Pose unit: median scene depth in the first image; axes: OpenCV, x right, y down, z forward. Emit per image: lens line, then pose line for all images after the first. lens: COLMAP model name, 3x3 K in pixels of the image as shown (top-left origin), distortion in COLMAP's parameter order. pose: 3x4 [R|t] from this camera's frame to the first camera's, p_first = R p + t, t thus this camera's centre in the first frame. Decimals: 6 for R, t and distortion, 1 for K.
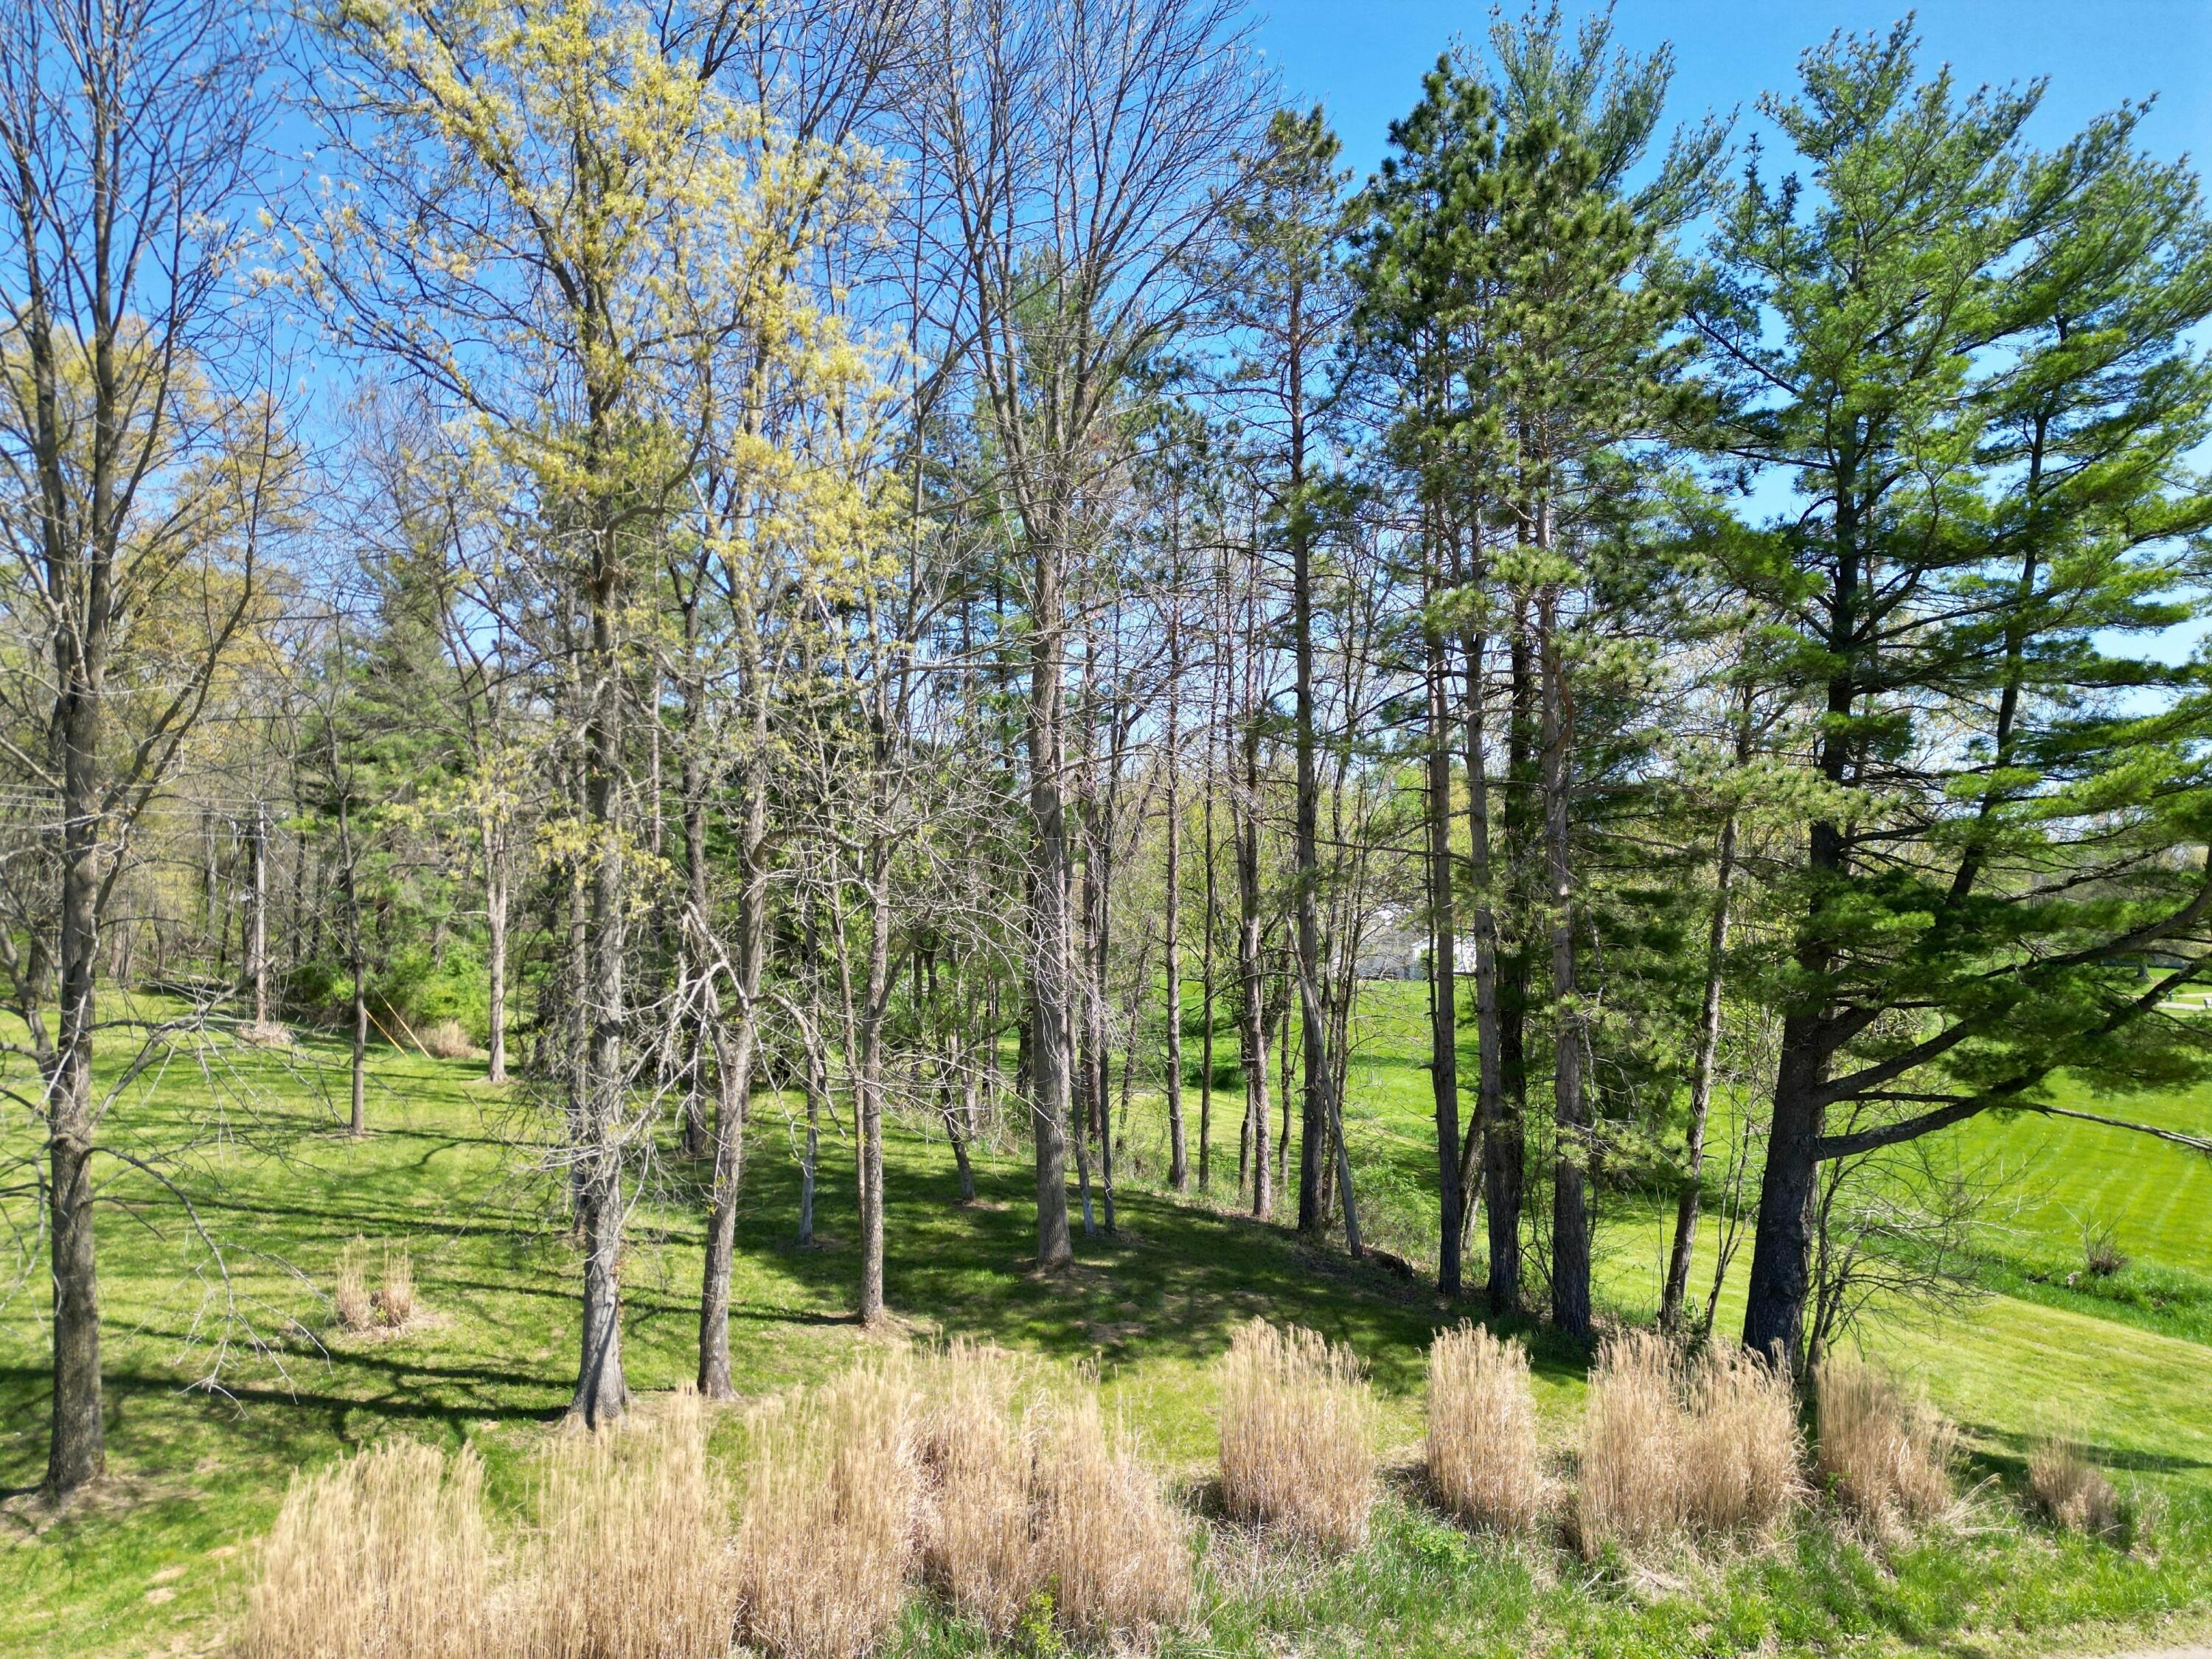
lens RADIAL K [[1560.2, 0, 1115.3], [0, 1560.2, 831.4], [0, 0, 1]] dist [0.051815, -0.035131]
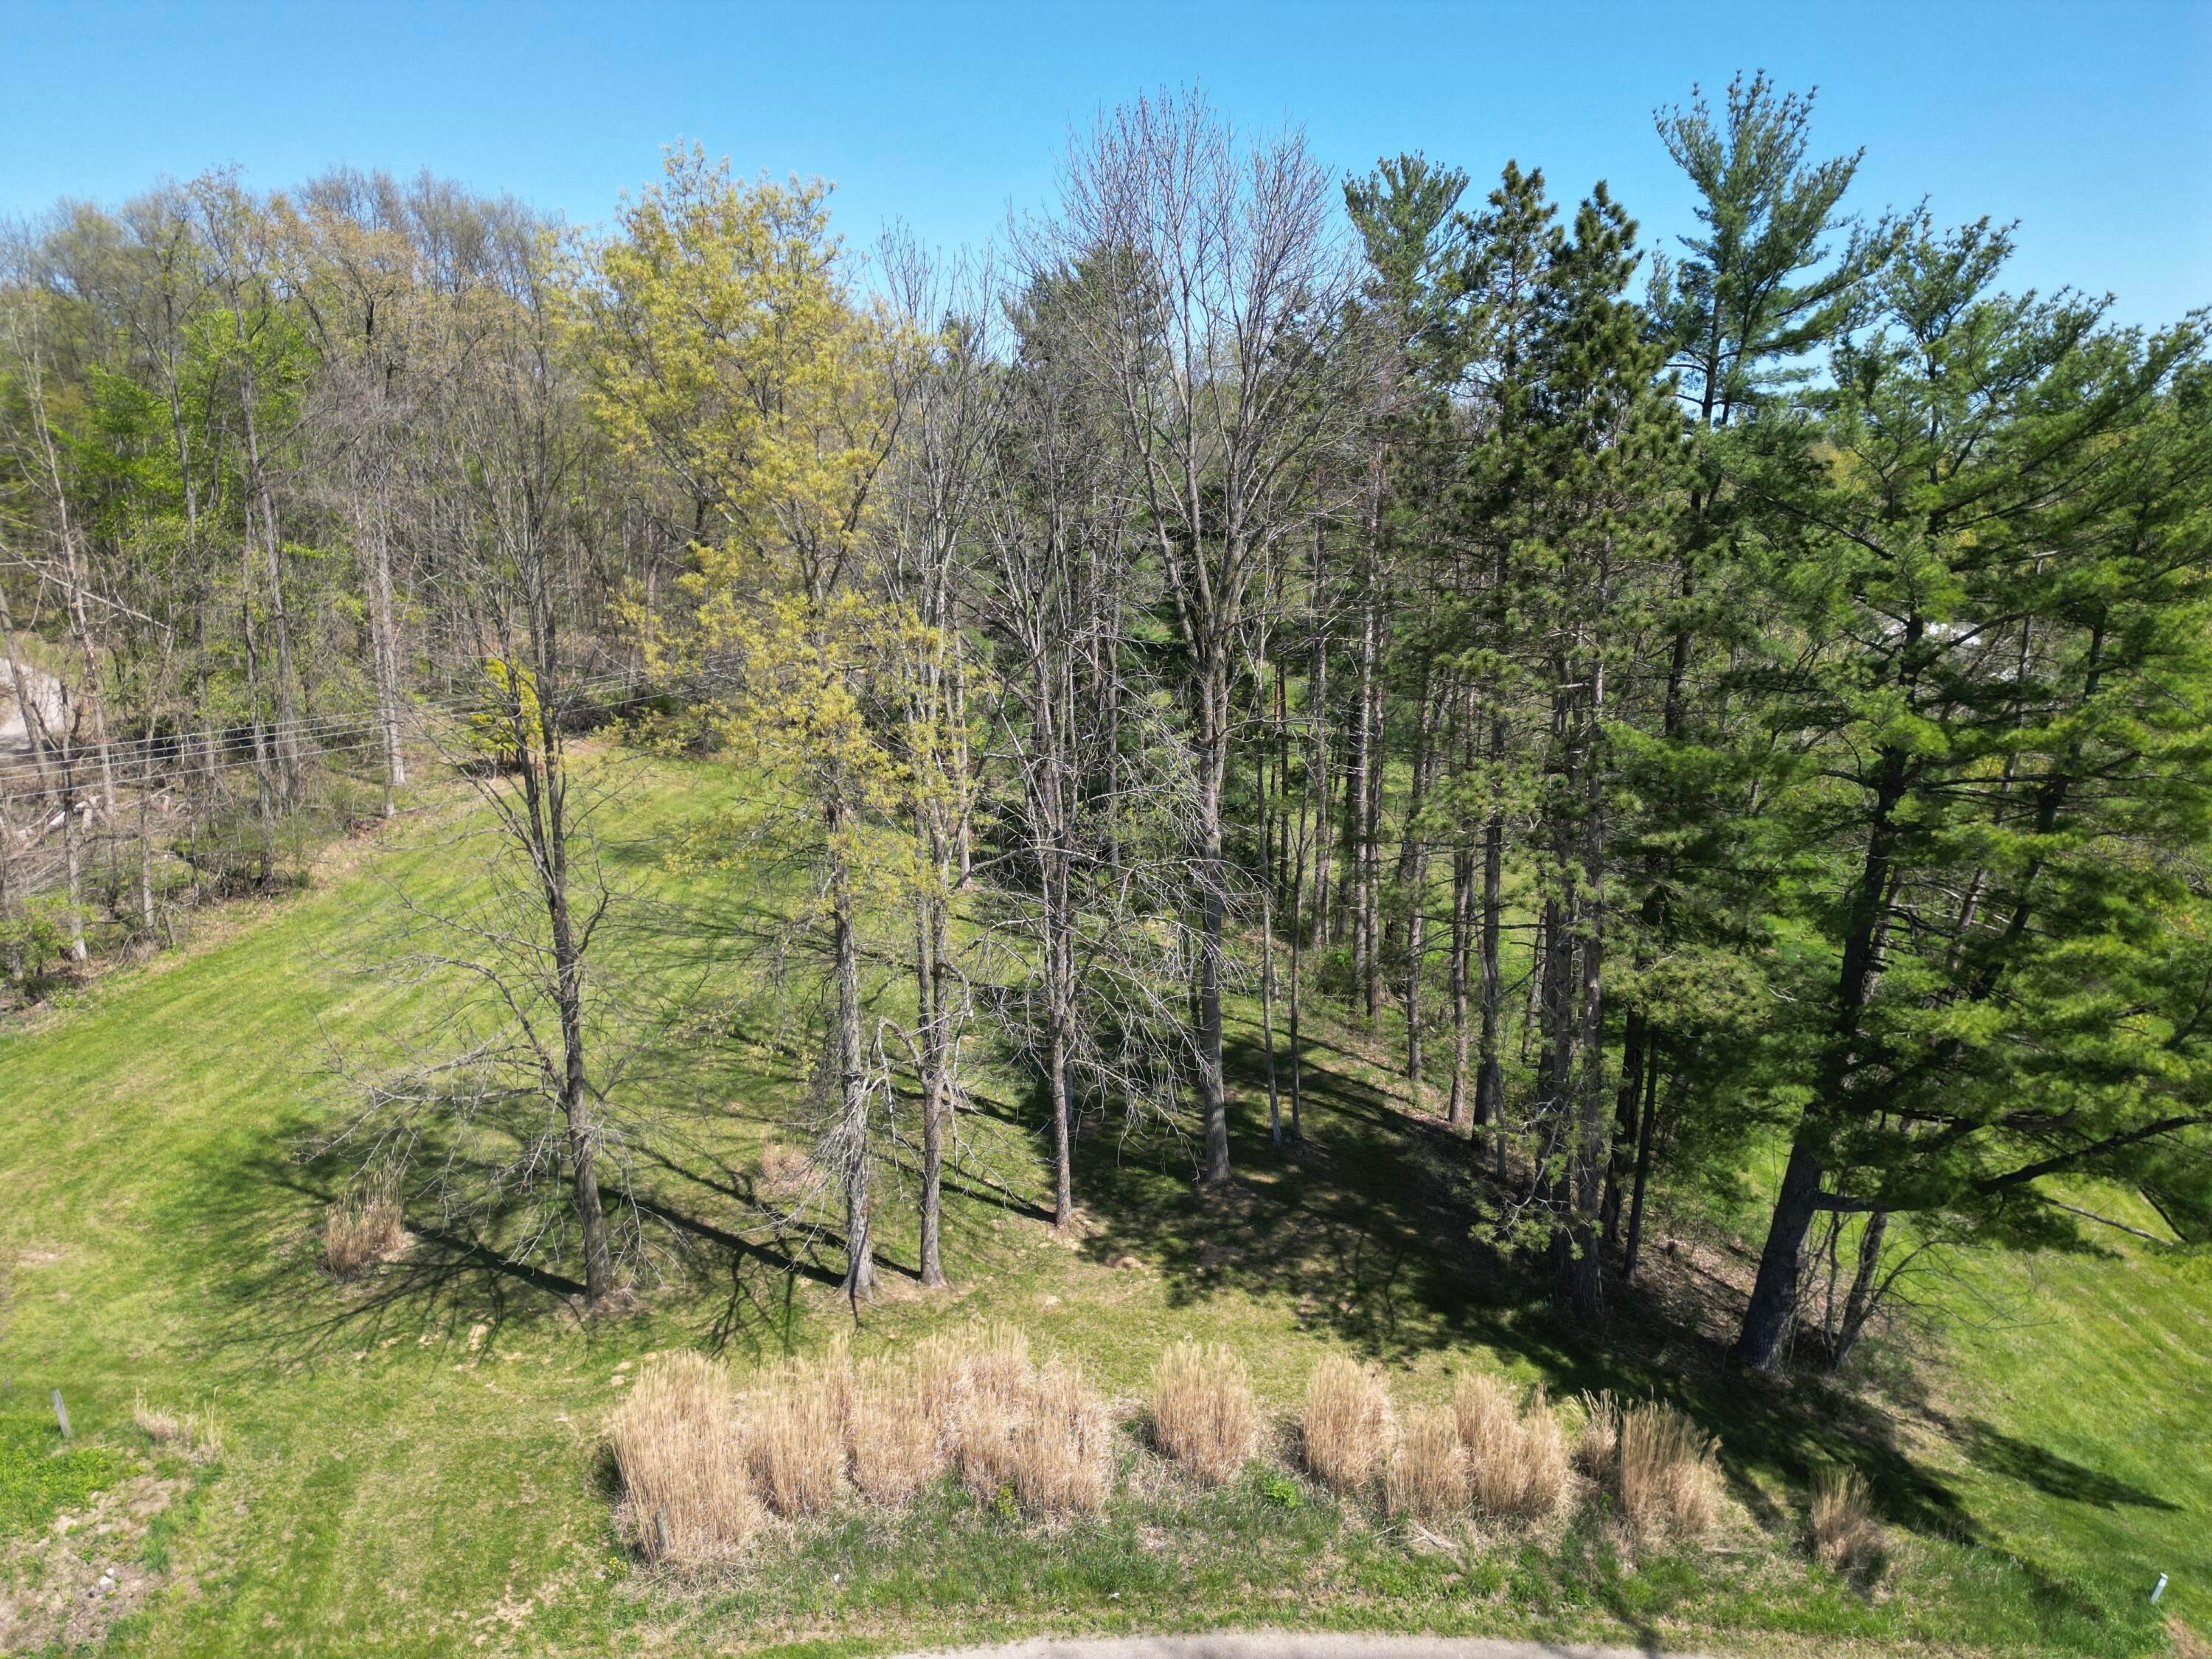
lens RADIAL K [[1560.2, 0, 1099.9], [0, 1560.2, 836.9], [0, 0, 1]] dist [0.051815, -0.035131]
pose [[0.922668, 0.075227, -0.378187, 0.497846], [0.021257, 0.969370, 0.244683, -0.494515], [0.385010, -0.233801, 0.892807, -0.286211]]
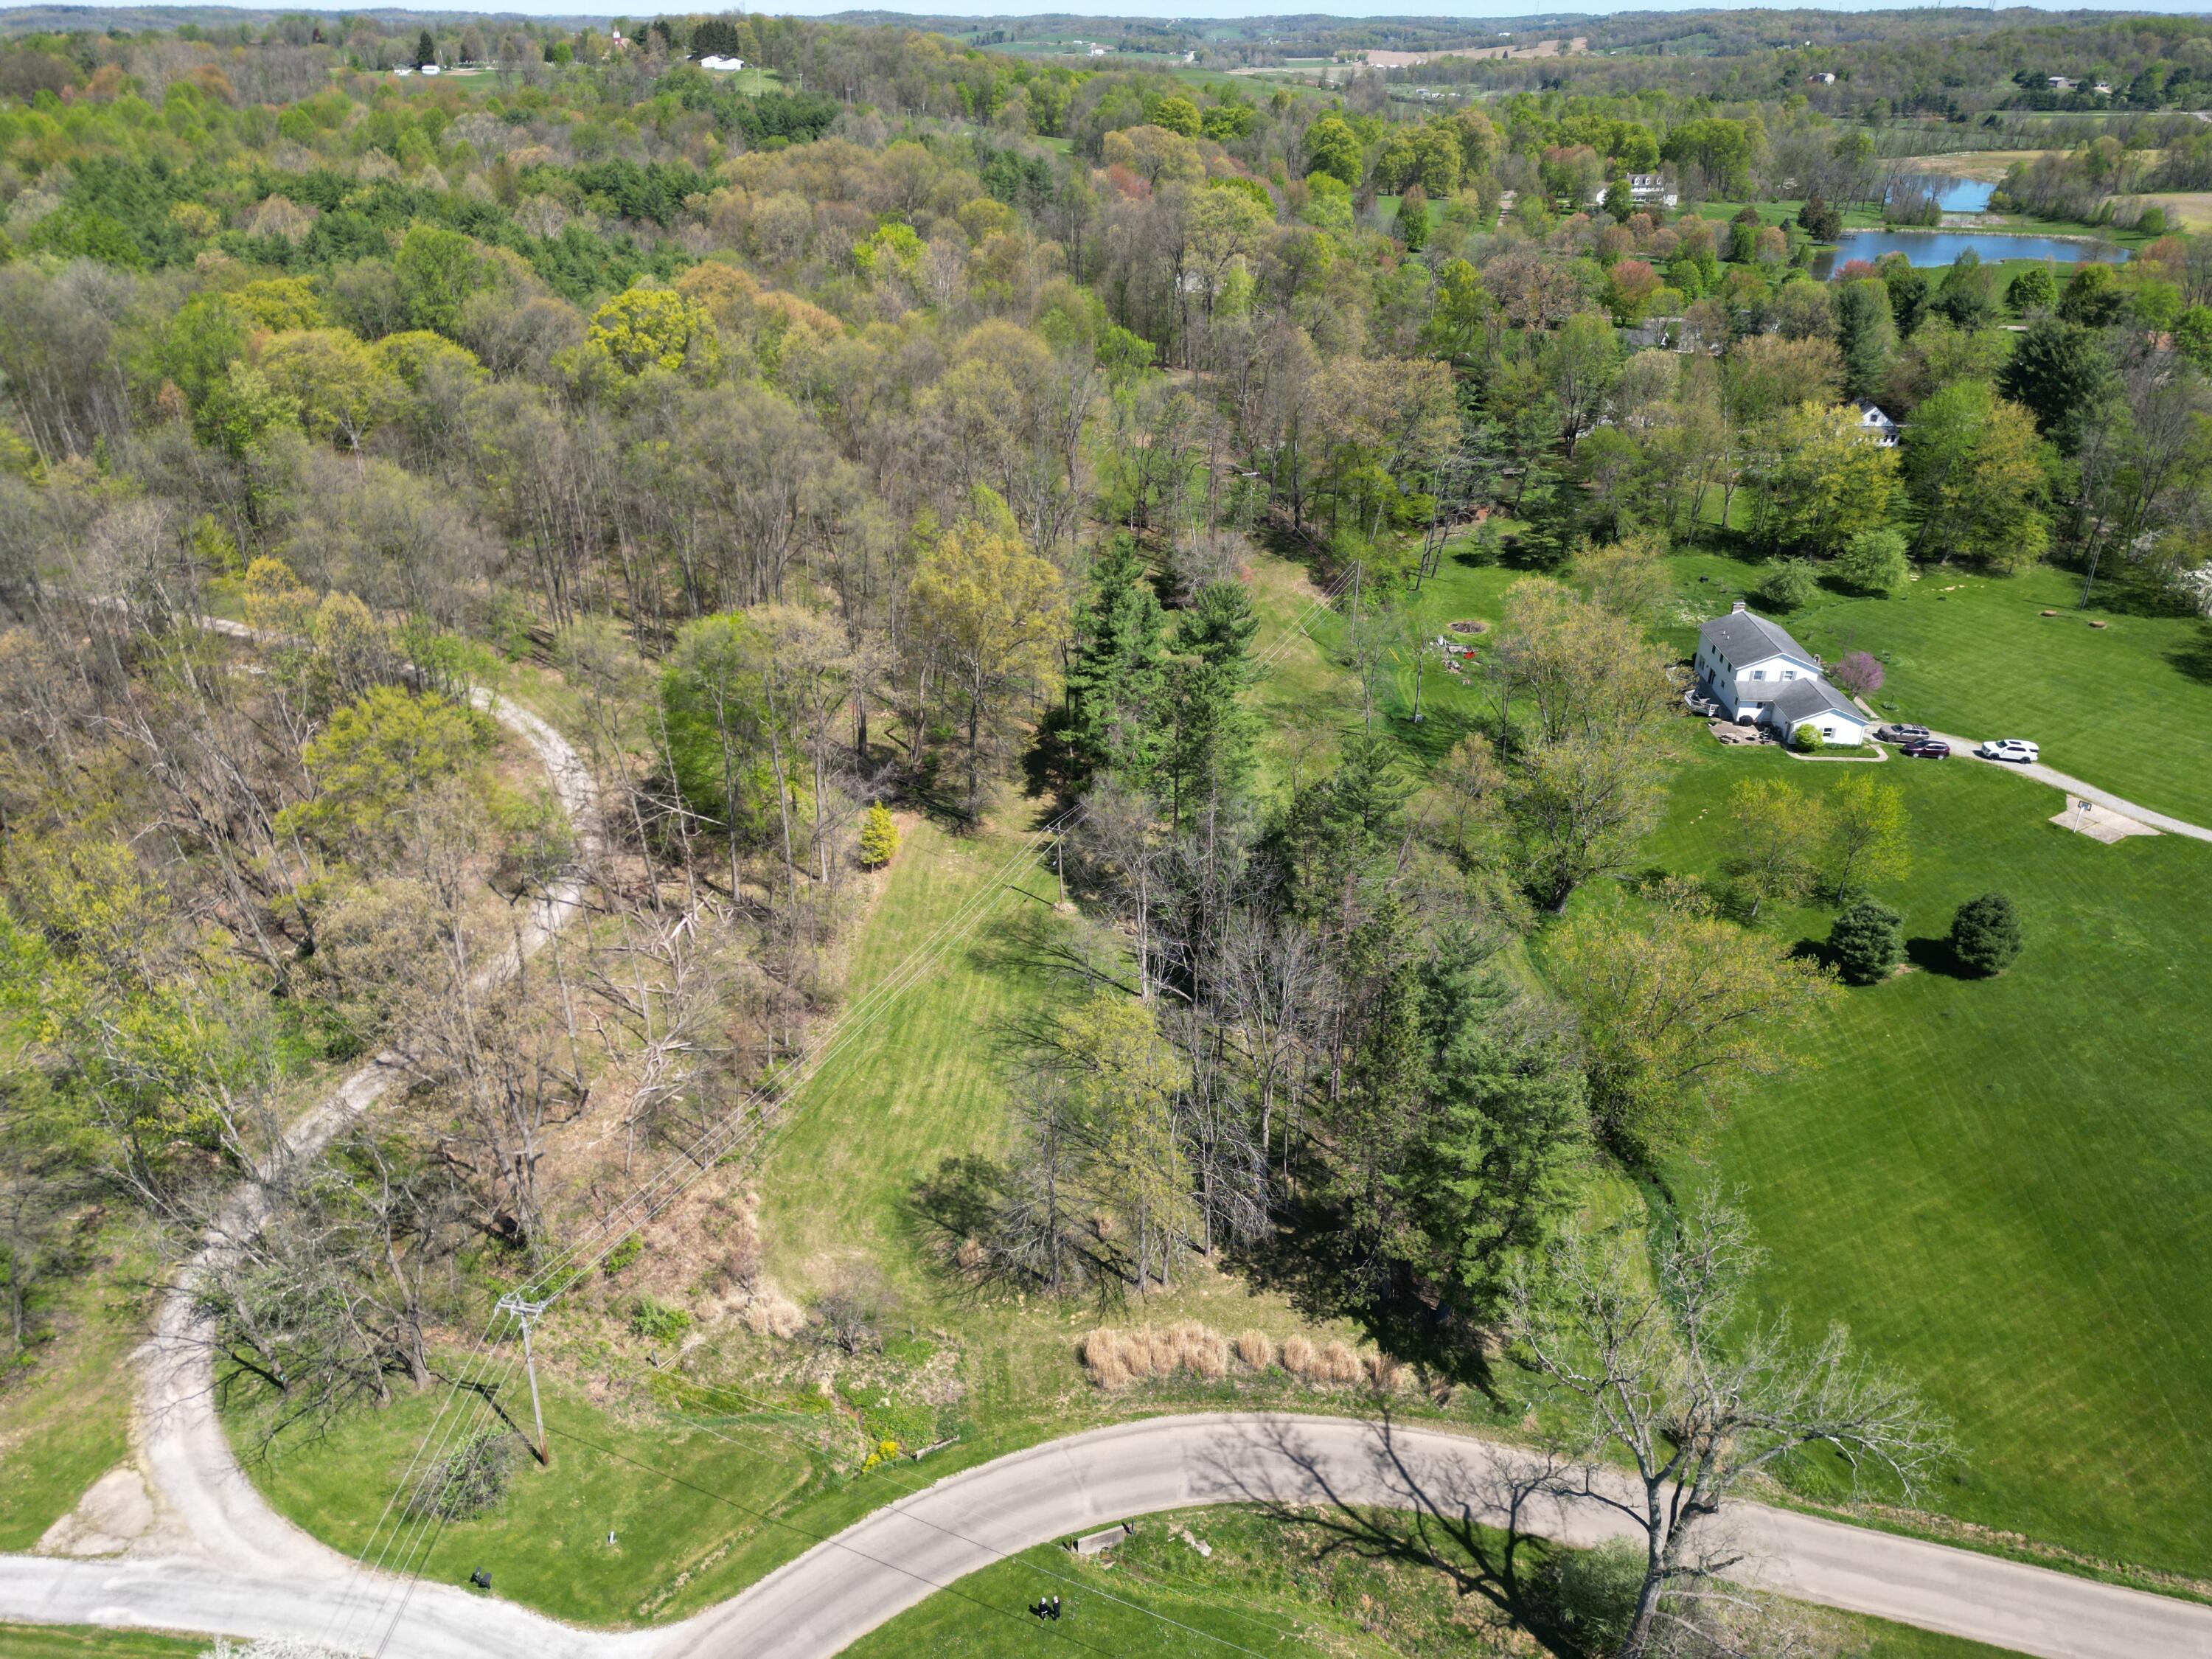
lens RADIAL K [[1560.2, 0, 1100.5], [0, 1560.2, 833.6], [0, 0, 1]] dist [0.051815, -0.035131]
pose [[0.903428, 0.196564, -0.381026, 1.159270], [0.020098, 0.868317, 0.495601, -3.315040], [0.428269, -0.455398, 0.780512, -2.276551]]
